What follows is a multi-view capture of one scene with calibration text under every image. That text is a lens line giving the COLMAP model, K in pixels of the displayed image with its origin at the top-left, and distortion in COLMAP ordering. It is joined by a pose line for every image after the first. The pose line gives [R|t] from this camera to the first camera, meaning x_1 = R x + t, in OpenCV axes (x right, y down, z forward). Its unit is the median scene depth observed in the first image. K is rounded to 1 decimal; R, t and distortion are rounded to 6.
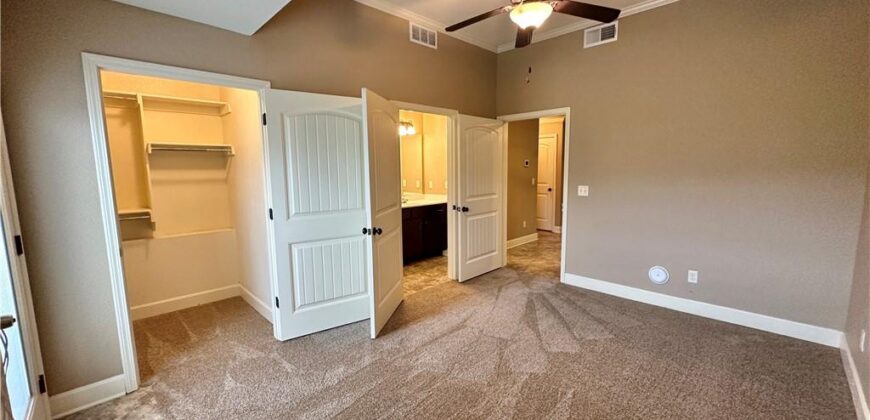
lens RADIAL K [[354.5, 0, 435.0], [0, 354.5, 210.0], [0, 0, 1]] dist [0.000839, 0.000000]
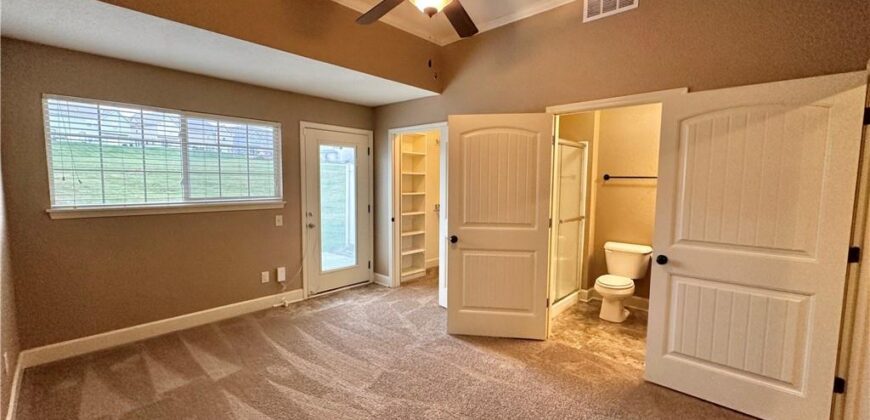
lens RADIAL K [[354.5, 0, 435.0], [0, 354.5, 210.0], [0, 0, 1]] dist [0.000839, 0.000000]
pose [[0.029905, 0.093711, -0.995150, 0.641975], [-0.134313, 0.986943, 0.088902, -0.083532], [0.990488, 0.131003, 0.042102, 0.608885]]
